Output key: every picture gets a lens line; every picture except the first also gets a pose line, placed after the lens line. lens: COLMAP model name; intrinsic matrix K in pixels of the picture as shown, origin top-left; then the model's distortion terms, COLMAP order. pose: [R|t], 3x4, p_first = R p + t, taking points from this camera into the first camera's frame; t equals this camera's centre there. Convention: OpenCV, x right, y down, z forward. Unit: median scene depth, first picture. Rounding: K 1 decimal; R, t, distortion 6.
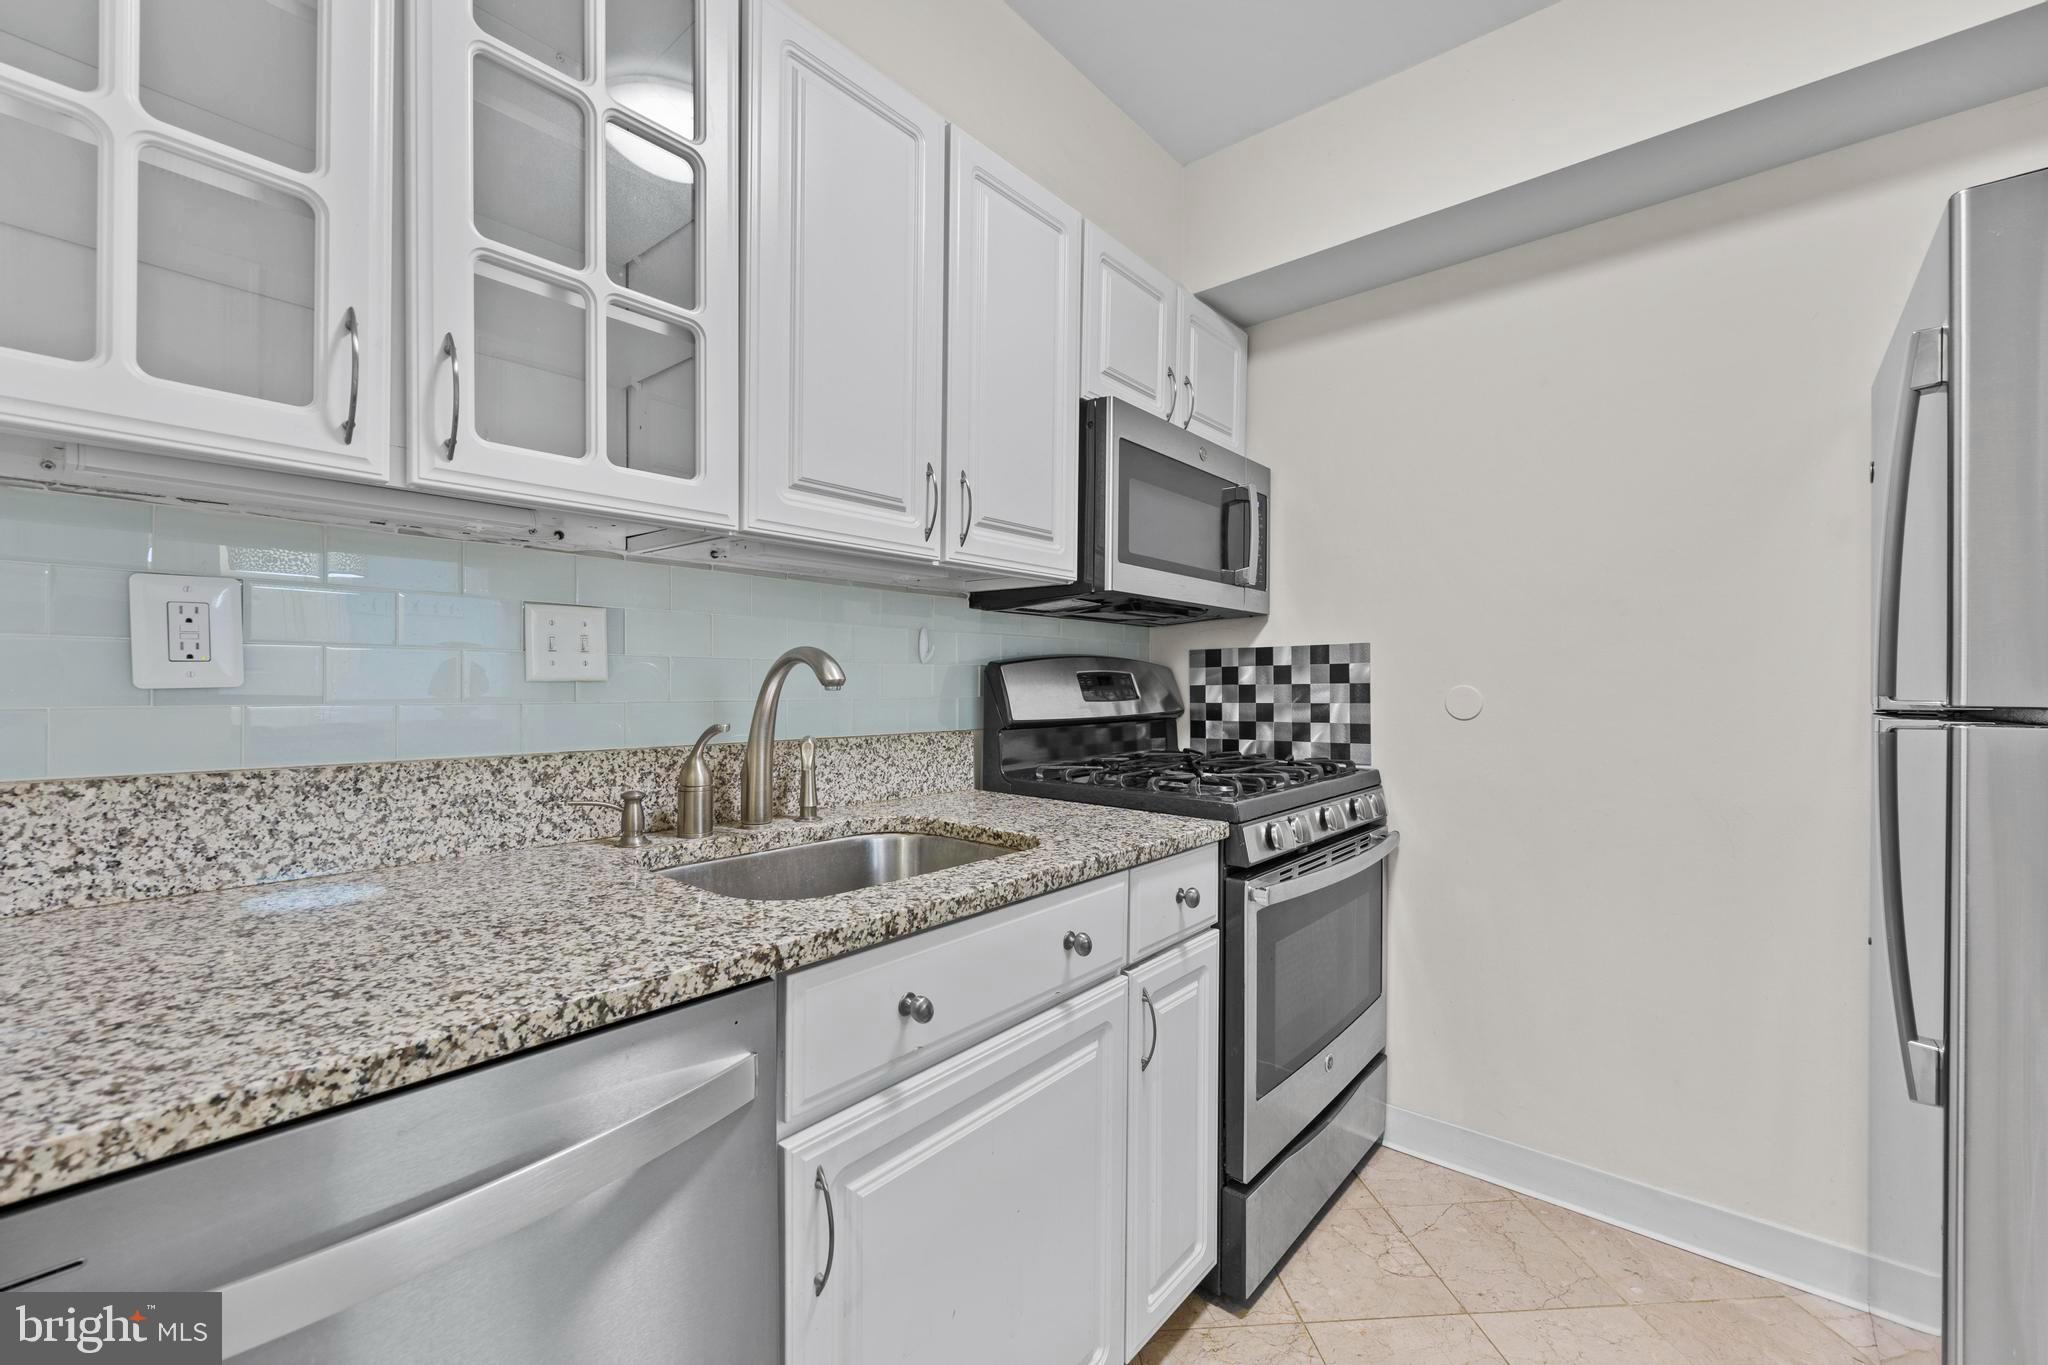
lens RADIAL K [[845.3, 0, 1024.0], [0, 845.3, 682.5], [0, 0, 1]] dist [0.001232, 0.000087]
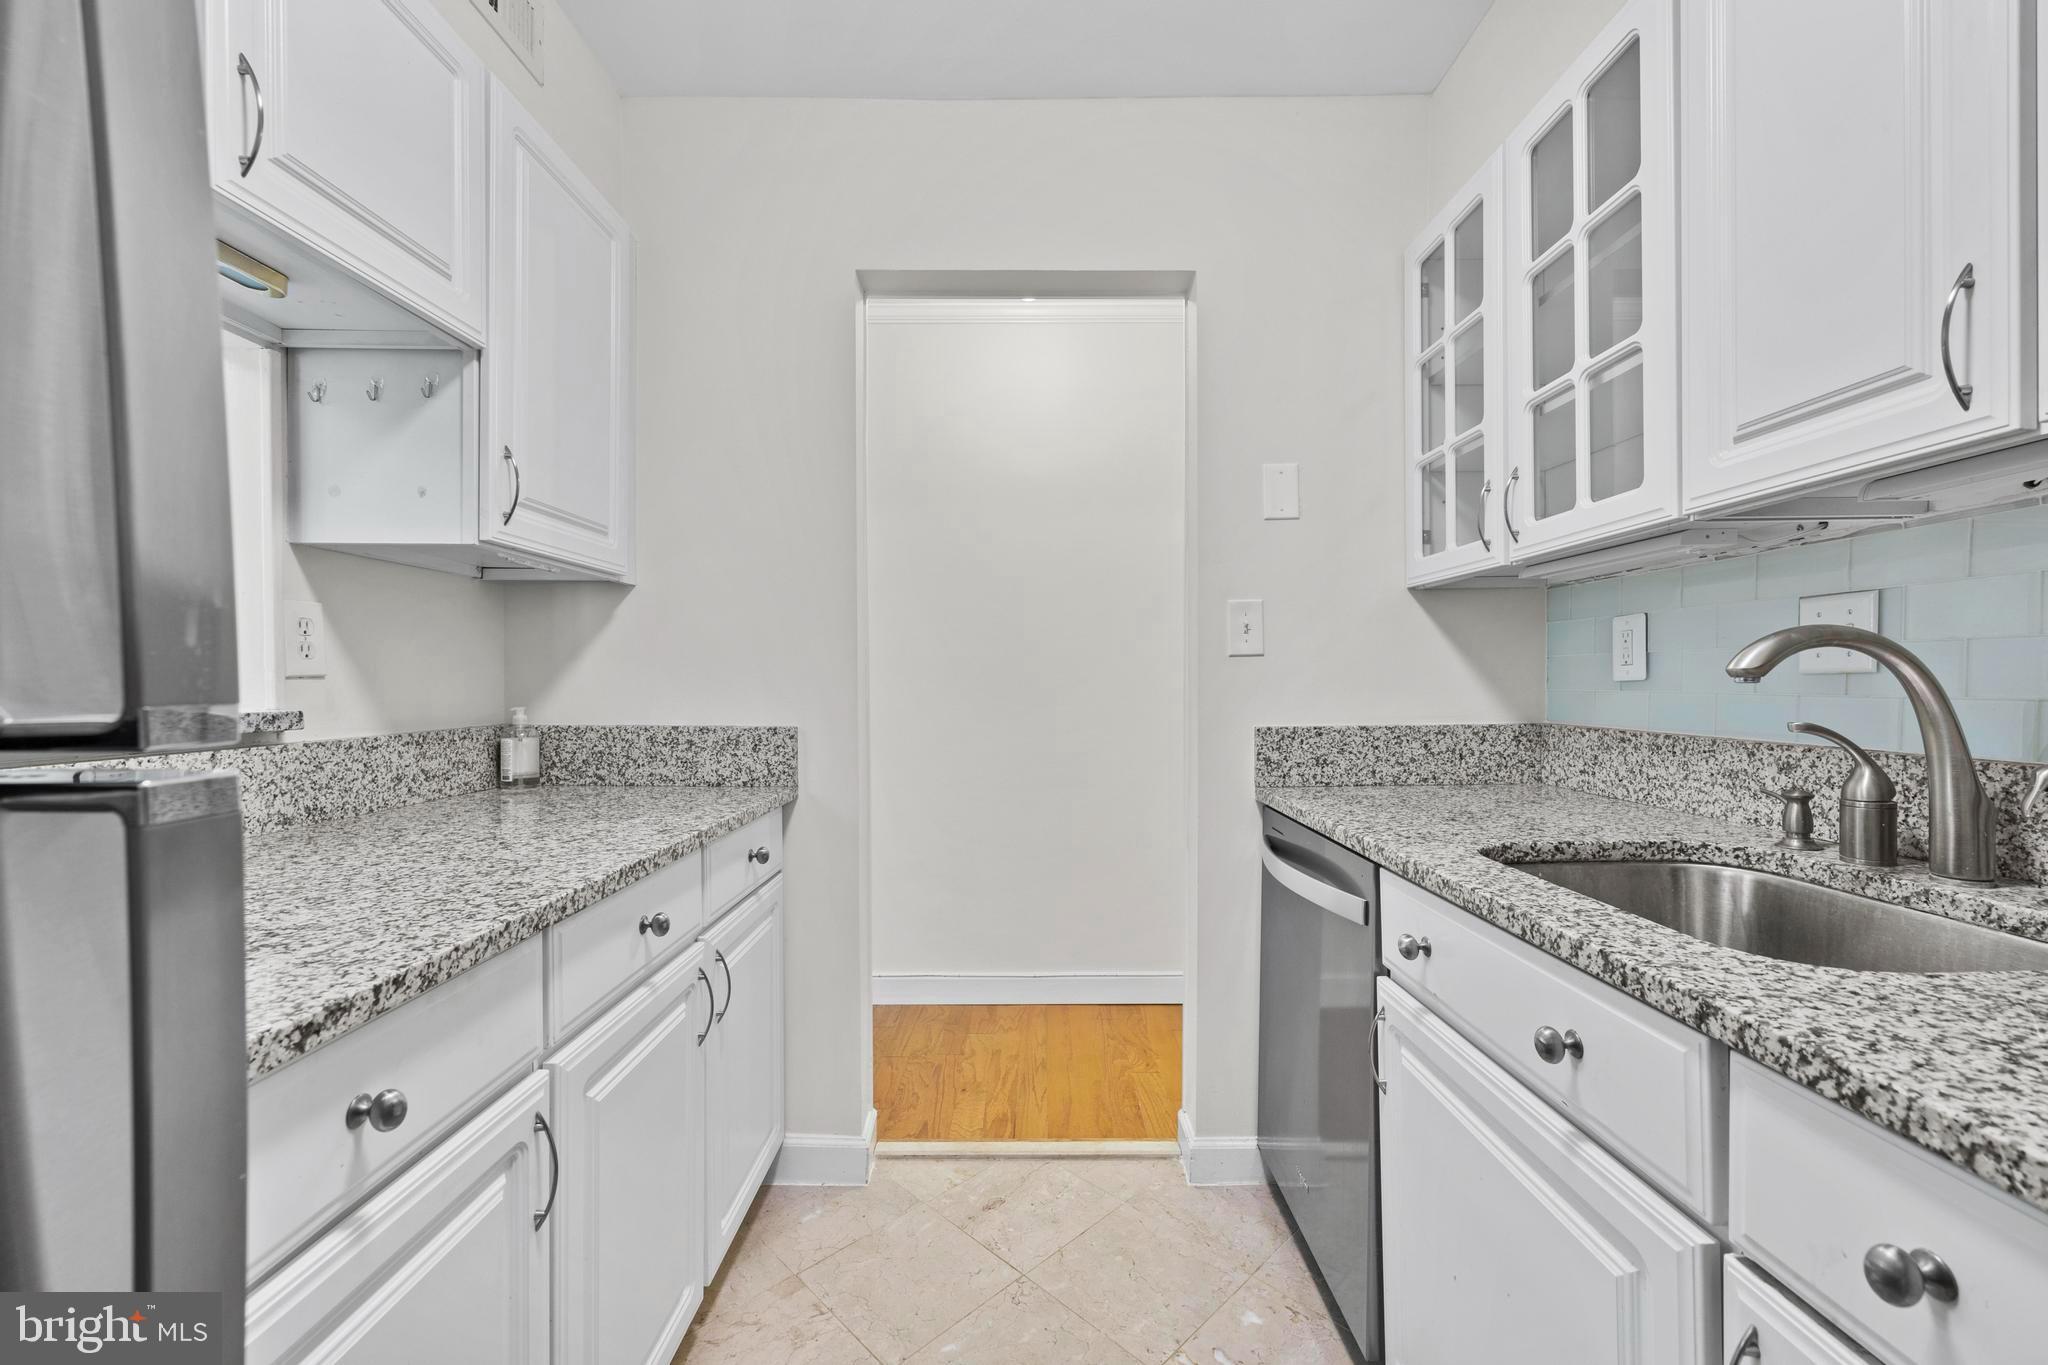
lens RADIAL K [[806.7, 0, 1029.1], [0, 806.7, 691.3], [0, 0, 1]] dist [-0.001846, -0.000190]
pose [[-0.768270, 0.007670, -0.640081, 0.828038], [0.003597, 0.999964, 0.007665, 0.009347], [0.640116, 0.003587, -0.768270, 1.234747]]
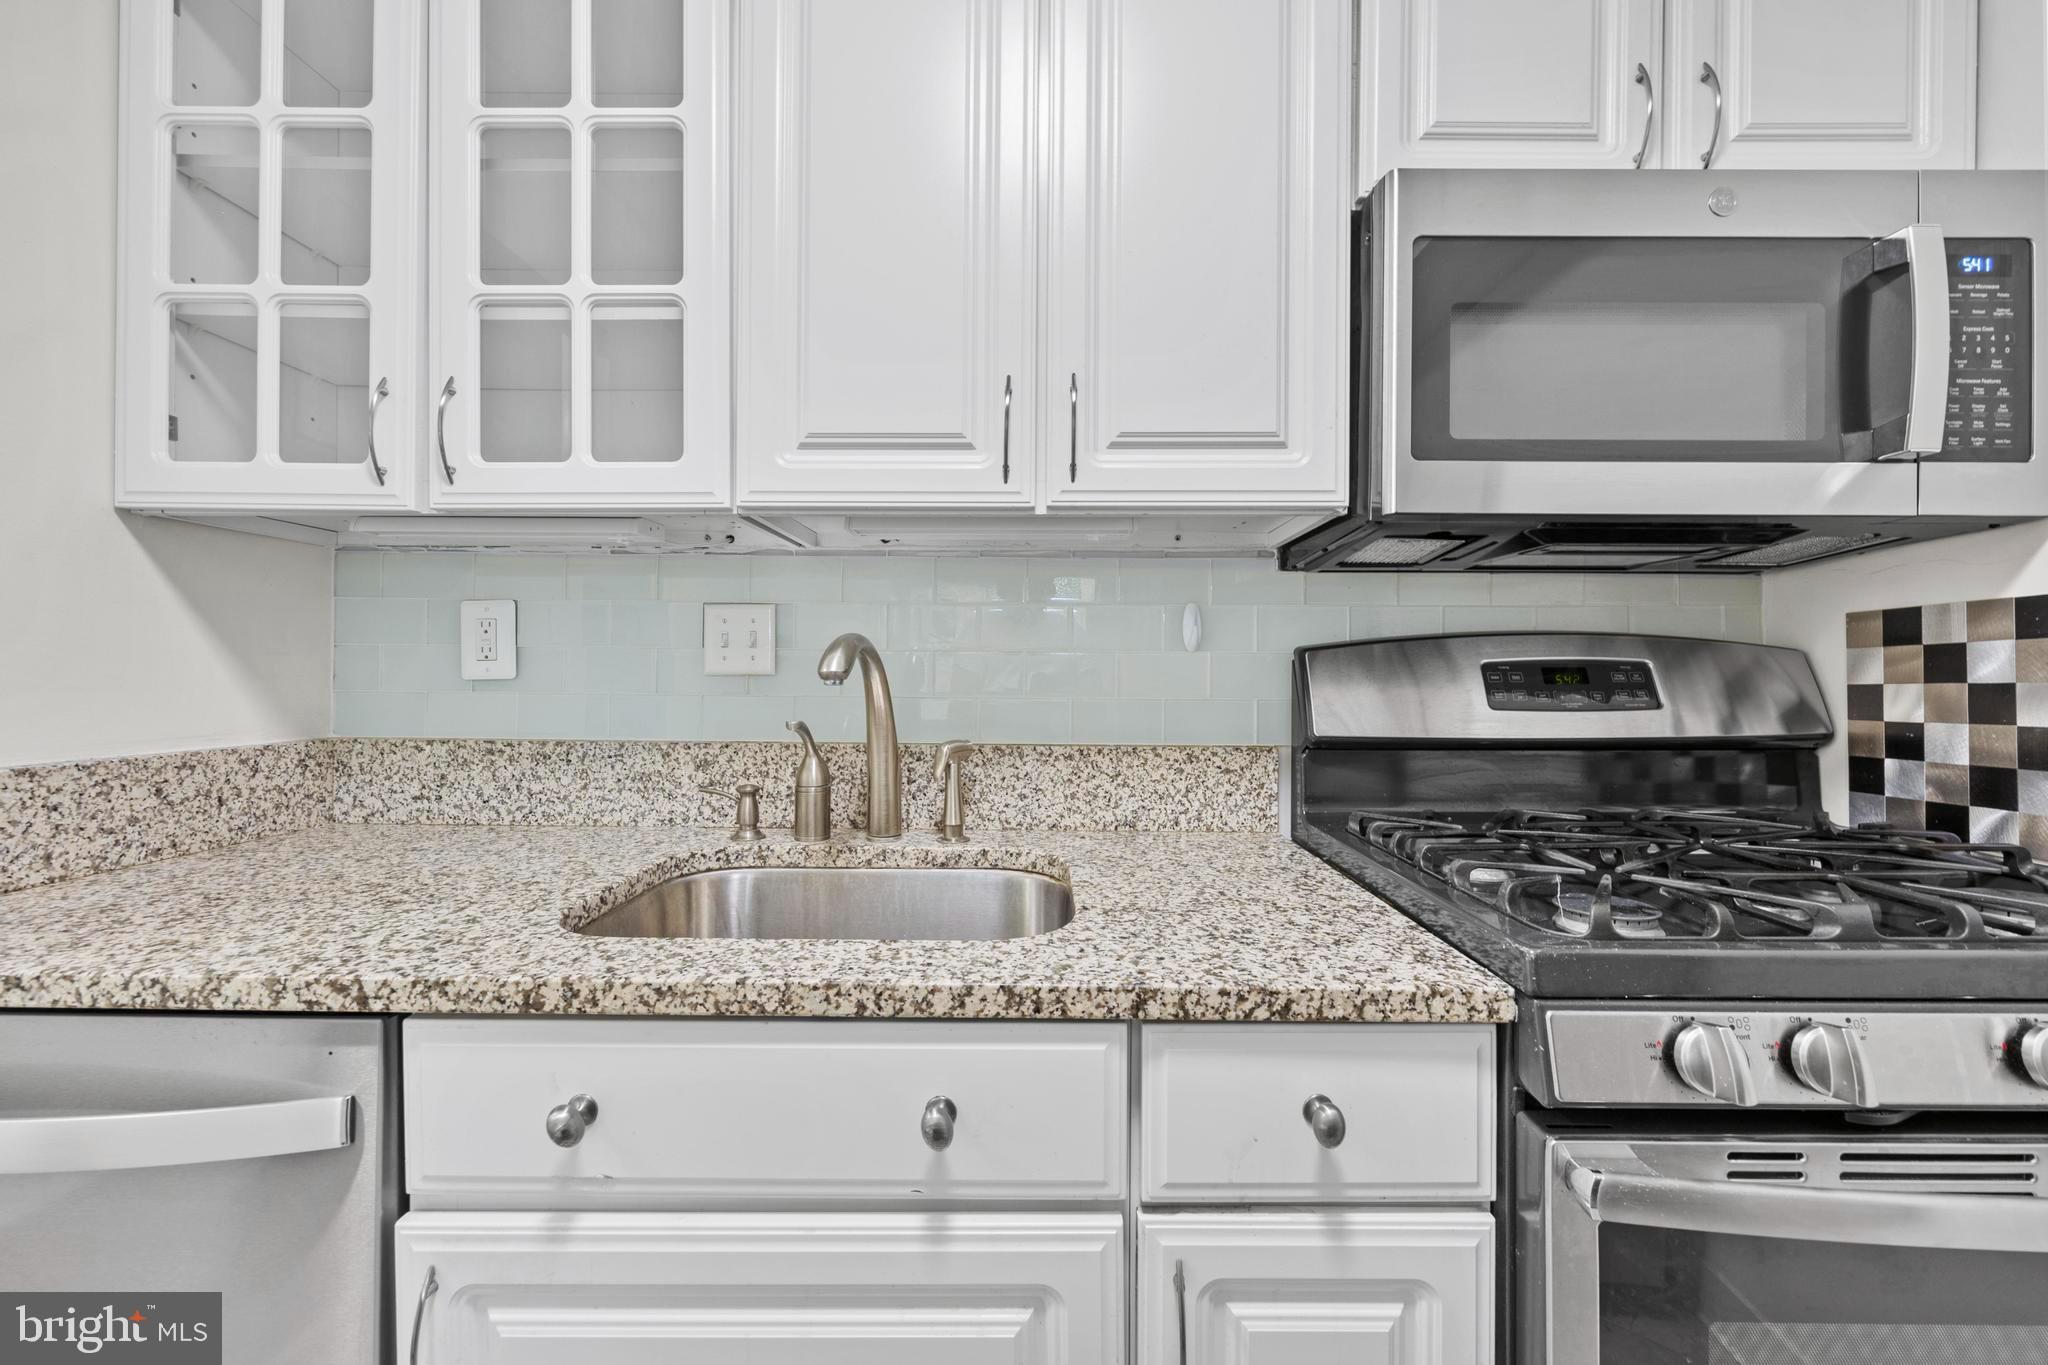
lens RADIAL K [[823.5, 0, 1028.6], [0, 823.5, 671.1], [0, 0, 1]] dist [-0.005481, 0.000067]
pose [[0.636791, -0.005962, -0.771014, 0.542886], [-0.002680, 0.999947, -0.009946, 0.003377], [0.771032, 0.008400, 0.636741, 0.687184]]
